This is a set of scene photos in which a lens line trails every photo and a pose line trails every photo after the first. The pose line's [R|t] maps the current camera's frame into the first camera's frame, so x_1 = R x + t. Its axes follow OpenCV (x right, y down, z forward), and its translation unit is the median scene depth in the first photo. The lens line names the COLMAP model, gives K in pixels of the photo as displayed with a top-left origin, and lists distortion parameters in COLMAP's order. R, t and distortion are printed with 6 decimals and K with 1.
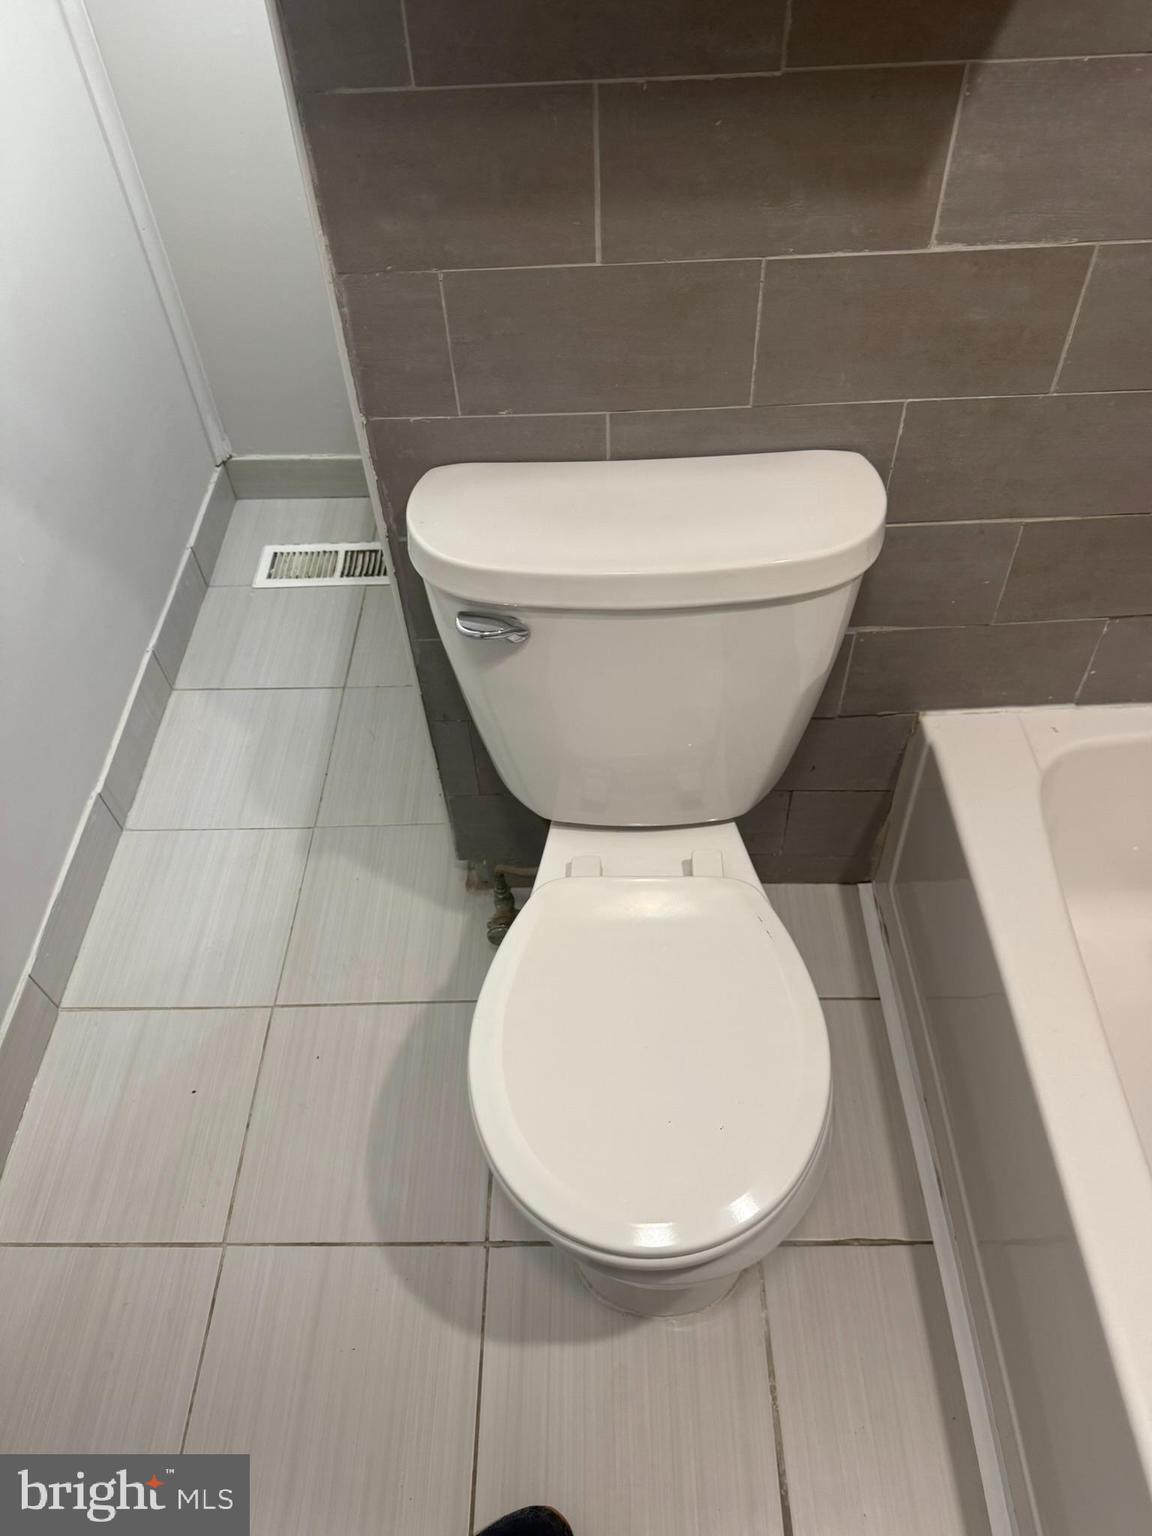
lens RADIAL K [[1079.2, 0, 572.1], [0, 1079.2, 769.7], [0, 0, 1]] dist [0.073077, -0.095748]
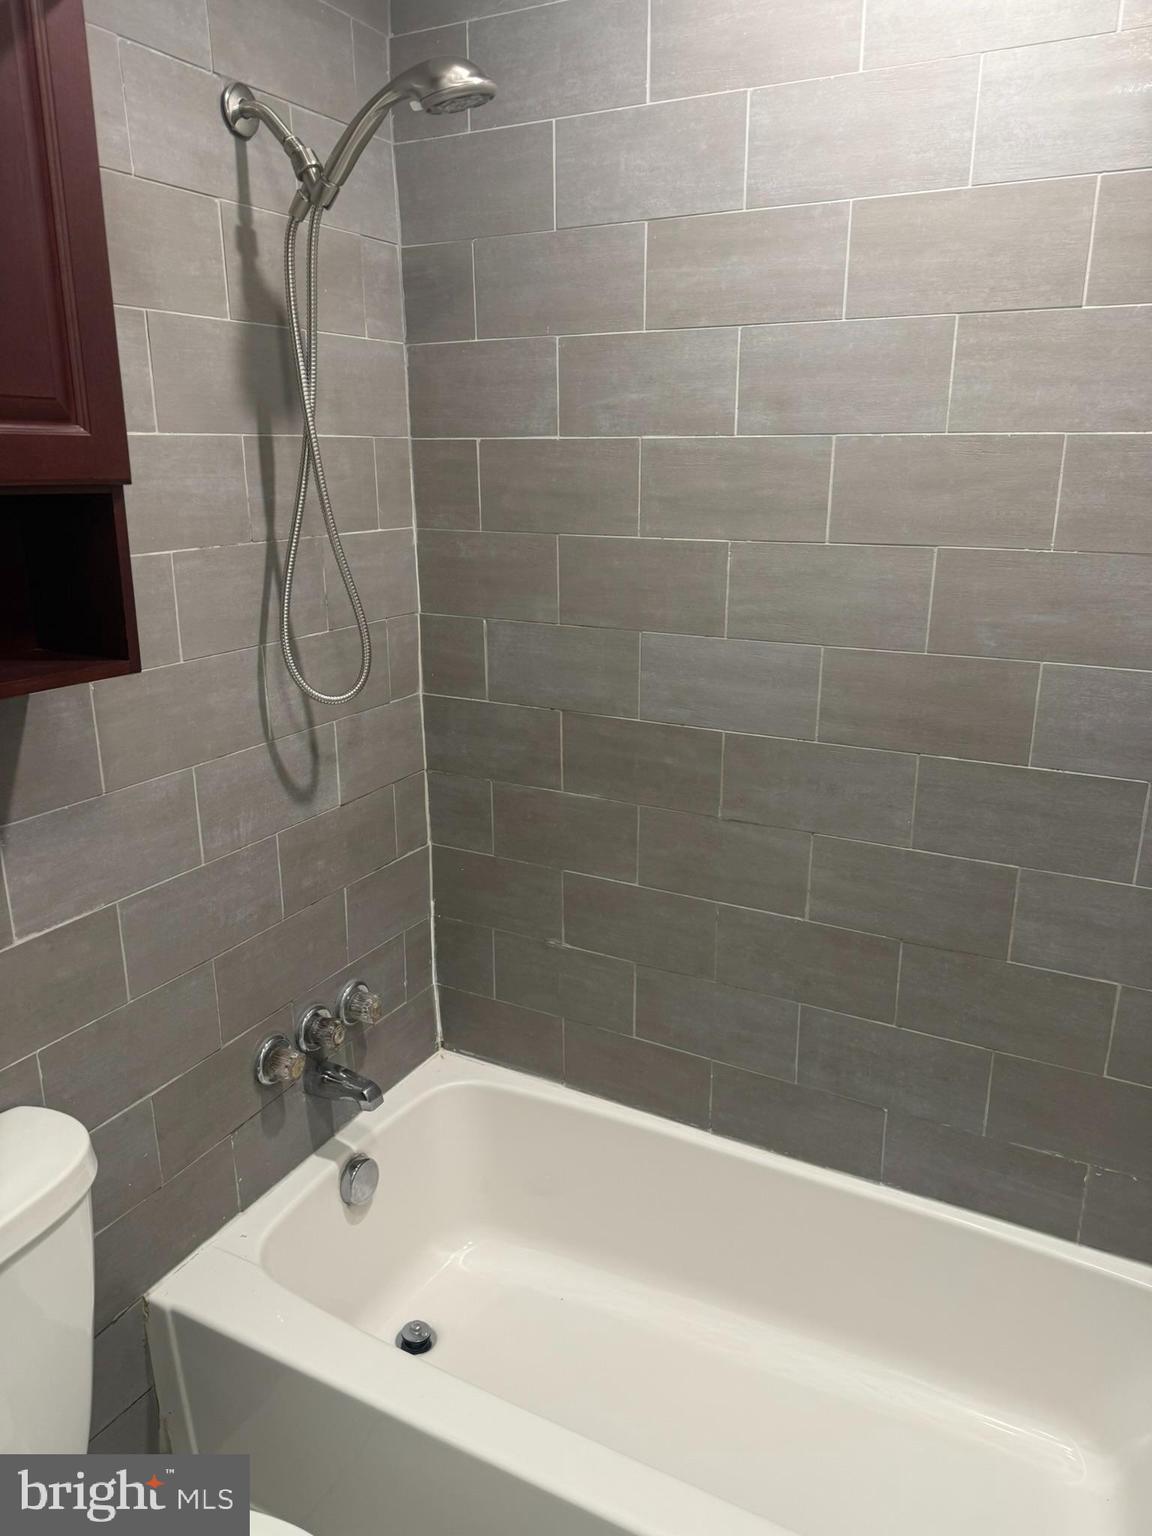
lens RADIAL K [[1079.2, 0, 571.9], [0, 1079.2, 770.9], [0, 0, 1]] dist [0.073077, -0.095748]
pose [[0.476770, -0.205802, 0.854597, -0.356079], [0.647346, 0.739911, -0.182964, 0.042879], [-0.594671, 0.640451, 0.485992, -0.152726]]
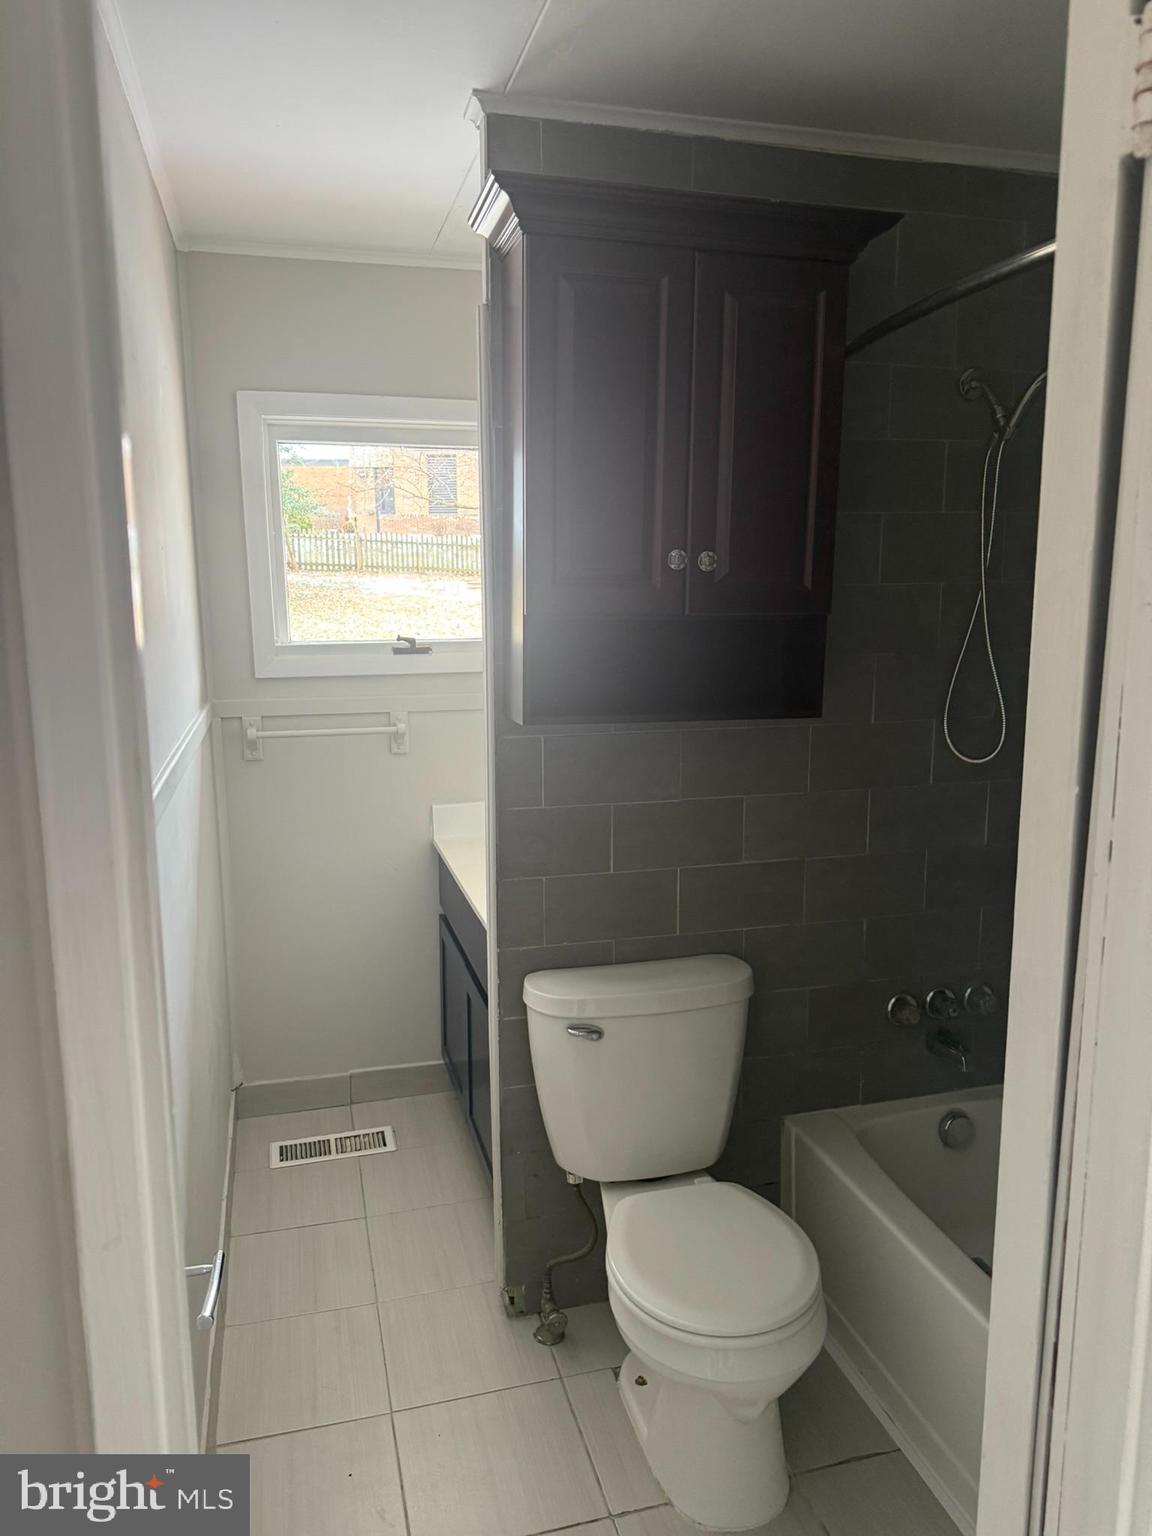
lens RADIAL K [[1079.2, 0, 568.7], [0, 1079.2, 772.3], [0, 0, 1]] dist [0.073077, -0.095748]
pose [[0.963980, -0.006676, 0.265892, -0.542088], [0.173800, 0.772545, -0.610710, 0.609124], [-0.201337, 0.634924, 0.745878, -0.665926]]
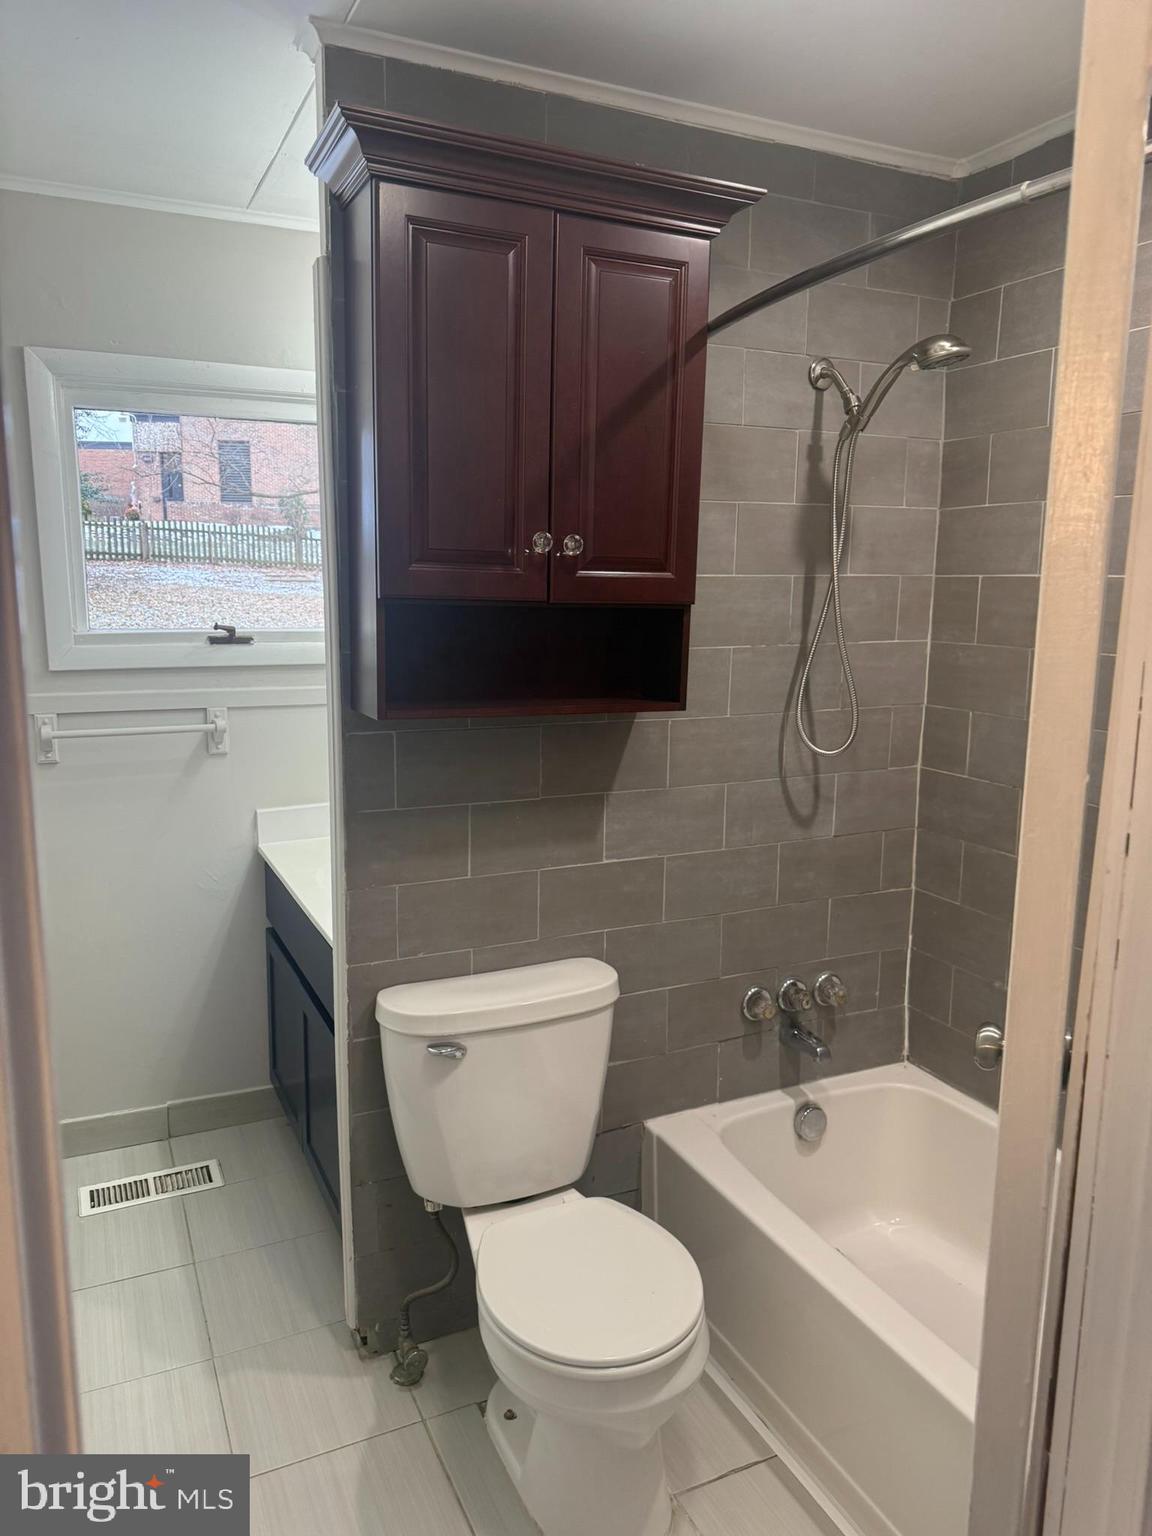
lens RADIAL K [[1079.2, 0, 549.0], [0, 1079.2, 776.5], [0, 0, 1]] dist [0.073077, -0.095748]
pose [[0.906960, -0.025163, 0.420464, -0.589455], [0.284782, 0.772129, -0.568081, 0.522851], [-0.310358, 0.634968, 0.707456, -0.561807]]
